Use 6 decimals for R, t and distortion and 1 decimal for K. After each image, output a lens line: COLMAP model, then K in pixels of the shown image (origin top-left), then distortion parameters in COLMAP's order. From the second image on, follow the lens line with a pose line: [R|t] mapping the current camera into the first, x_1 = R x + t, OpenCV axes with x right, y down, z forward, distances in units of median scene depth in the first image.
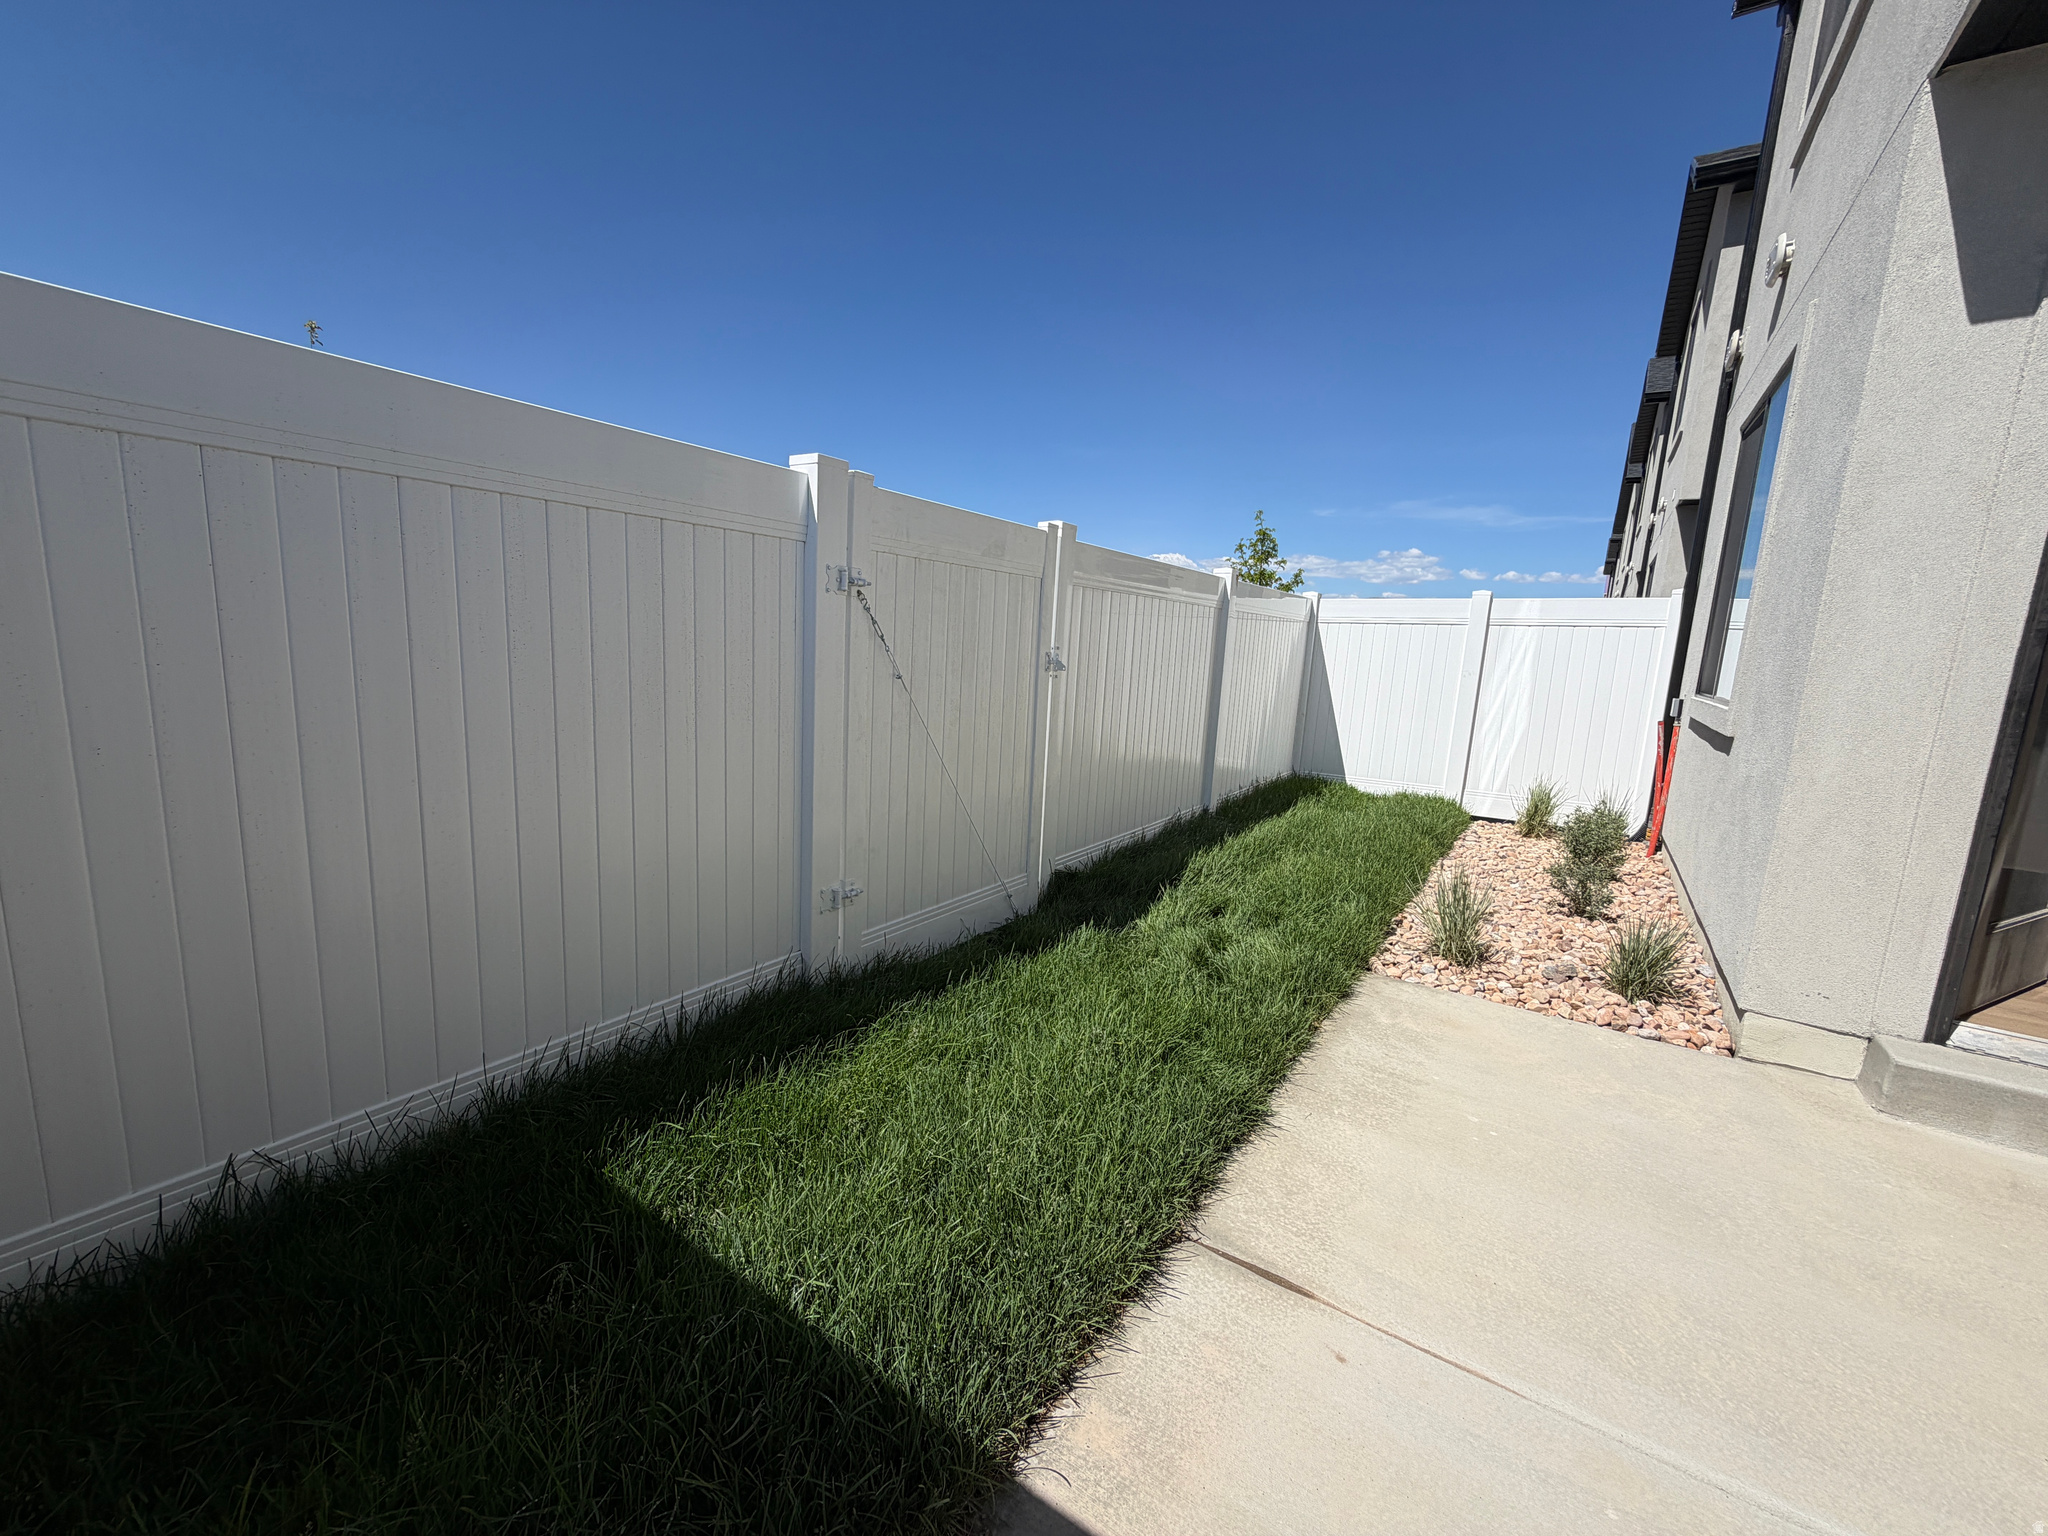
lens RADIAL K [[815.8, 0, 1023.9], [0, 815.8, 771.5], [0, 0, 1]] dist [-0.002005, 0.000482]
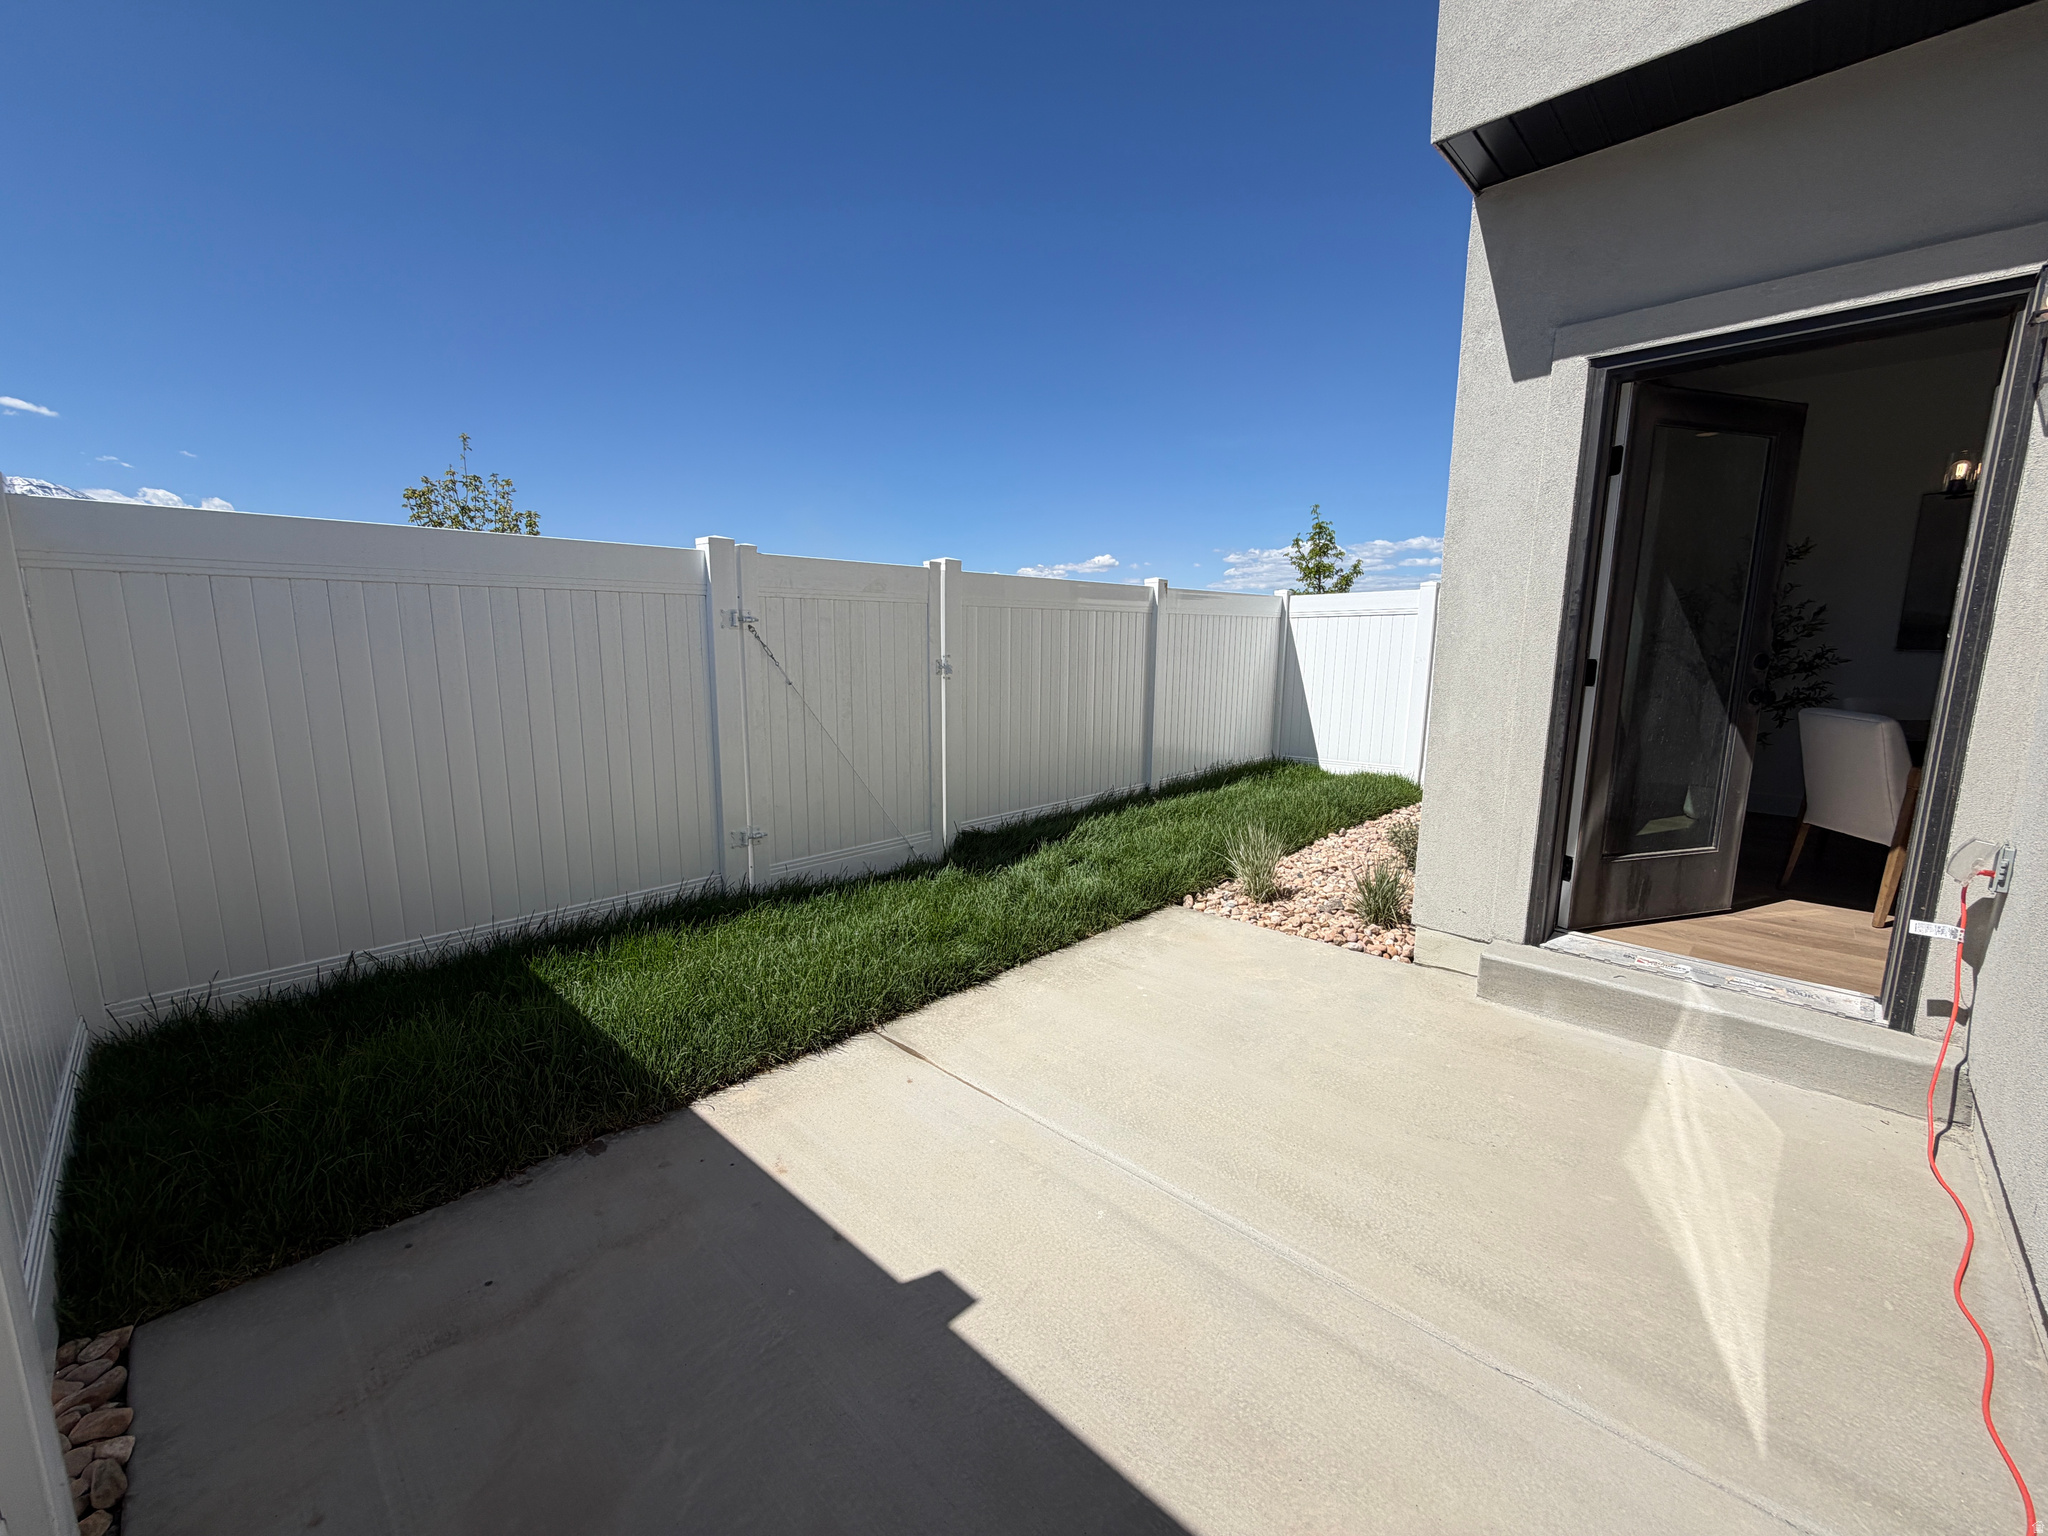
lens RADIAL K [[815.8, 0, 1023.5], [0, 815.8, 771.8], [0, 0, 1]] dist [-0.002005, 0.000482]
pose [[0.985552, -0.016773, -0.168541, 0.484832], [0.016586, 0.999859, -0.002513, 0.047820], [0.168560, -0.000319, 0.985691, -0.328111]]
